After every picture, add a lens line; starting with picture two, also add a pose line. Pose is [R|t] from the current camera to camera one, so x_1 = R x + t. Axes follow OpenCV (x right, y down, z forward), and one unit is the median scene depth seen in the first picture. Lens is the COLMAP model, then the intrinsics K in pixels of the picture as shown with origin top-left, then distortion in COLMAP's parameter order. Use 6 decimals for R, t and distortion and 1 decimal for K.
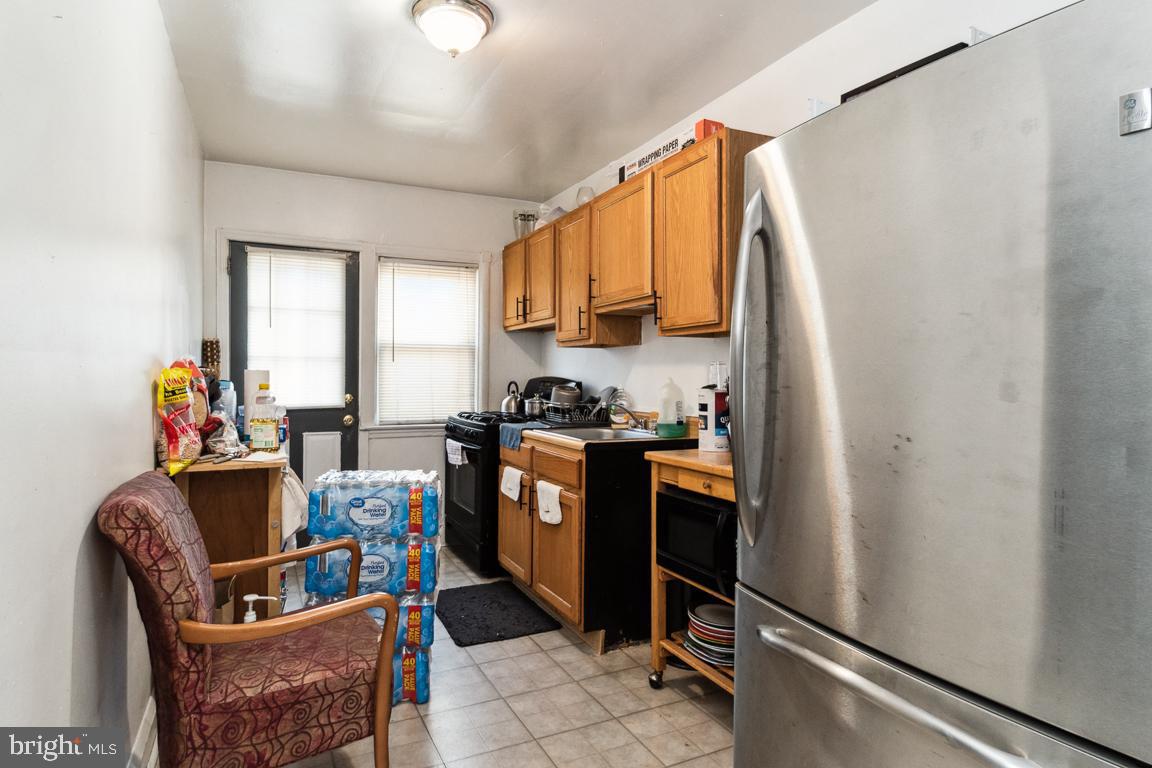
lens RADIAL K [[623.1, 0, 551.8], [0, 623.1, 349.6], [0, 0, 1]] dist [-0.002610, -0.001747]
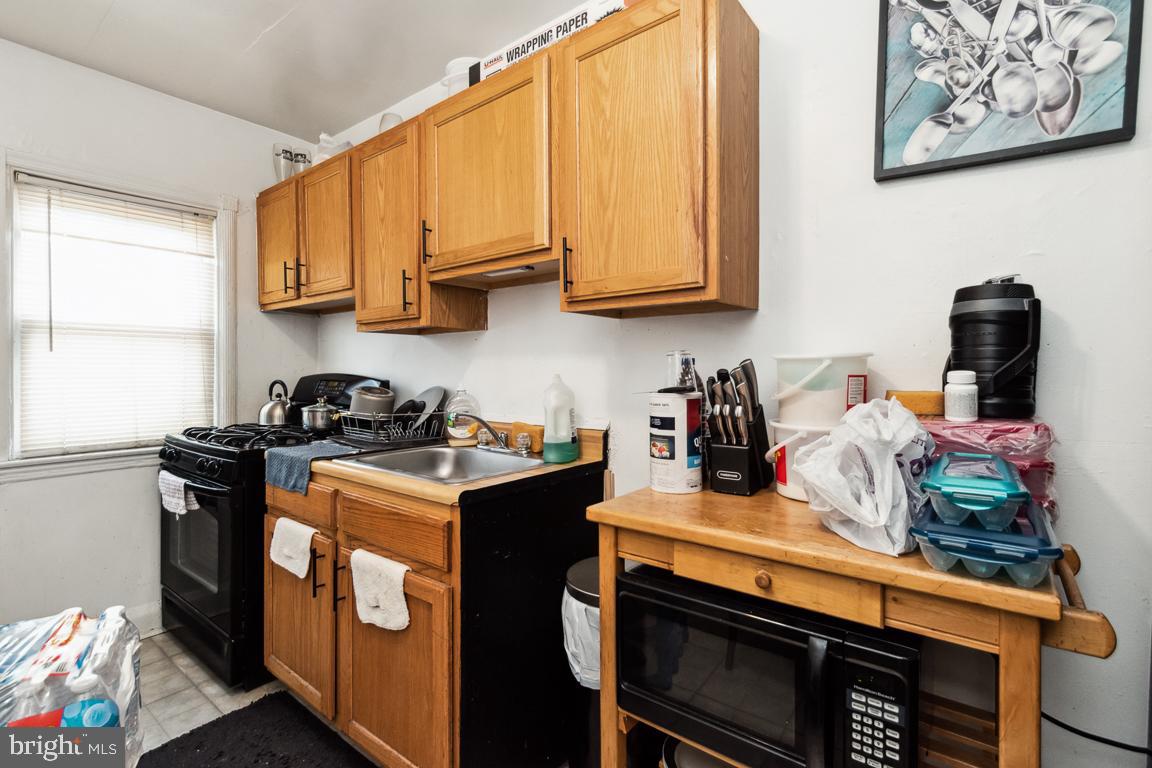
lens RADIAL K [[540.4, 0, 574.2], [0, 540.4, 370.1], [0, 0, 1]] dist [0.006196, 0.000258]
pose [[0.888737, -0.006109, 0.458377, -0.058435], [-0.013159, 0.999159, 0.038832, 0.013478], [-0.458229, -0.040543, 0.887909, 0.383616]]
